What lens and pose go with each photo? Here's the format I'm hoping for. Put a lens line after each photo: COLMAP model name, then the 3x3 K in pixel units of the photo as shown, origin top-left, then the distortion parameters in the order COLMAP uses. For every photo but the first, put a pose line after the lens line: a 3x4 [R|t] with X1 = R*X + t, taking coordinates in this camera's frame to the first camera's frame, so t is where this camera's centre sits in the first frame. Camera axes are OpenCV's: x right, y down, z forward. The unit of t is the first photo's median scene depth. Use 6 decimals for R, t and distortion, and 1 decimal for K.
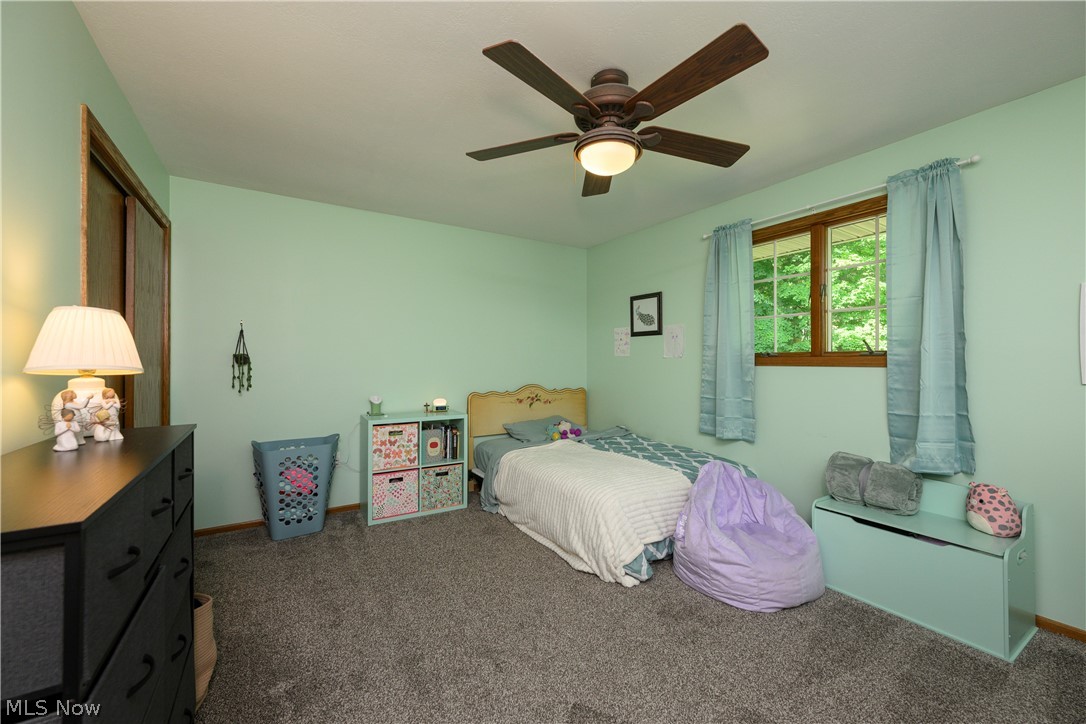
lens RADIAL K [[441.0, 0, 539.3], [0, 441.0, 356.8], [0, 0, 1]] dist [-0.001410, -0.000095]
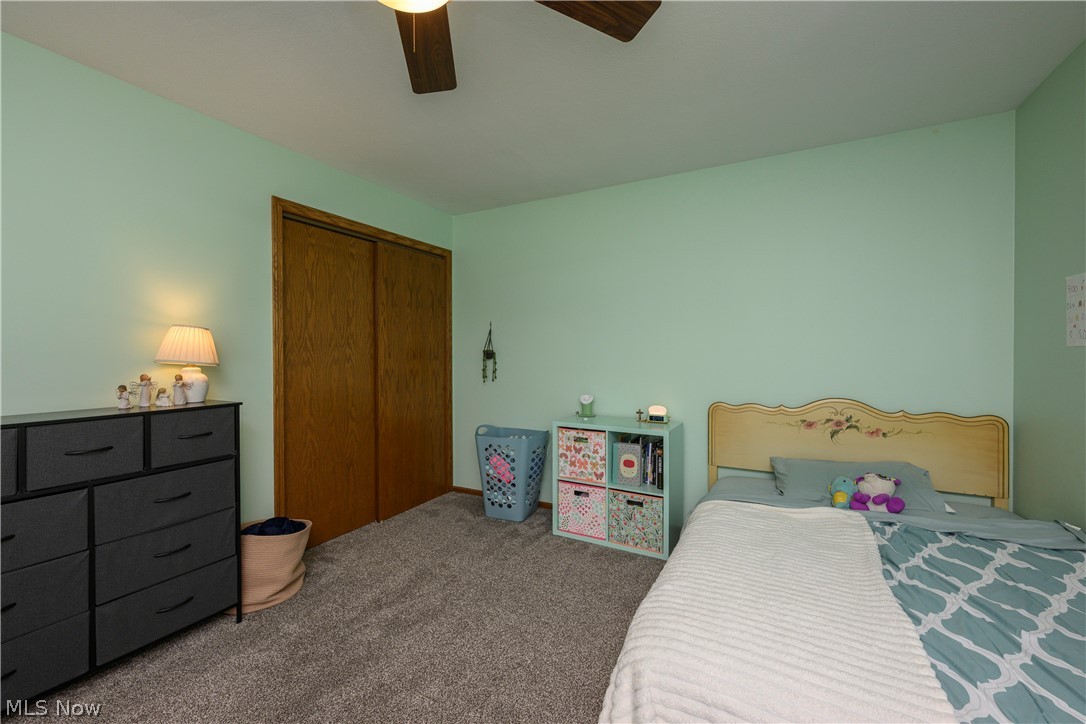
lens RADIAL K [[441.0, 0, 539.3], [0, 441.0, 356.8], [0, 0, 1]] dist [-0.001410, -0.000095]
pose [[0.479928, 0.005533, -0.877290, 0.393171], [0.006433, 0.999931, 0.009826, 0.000864], [0.877284, -0.010360, 0.479859, 0.510763]]
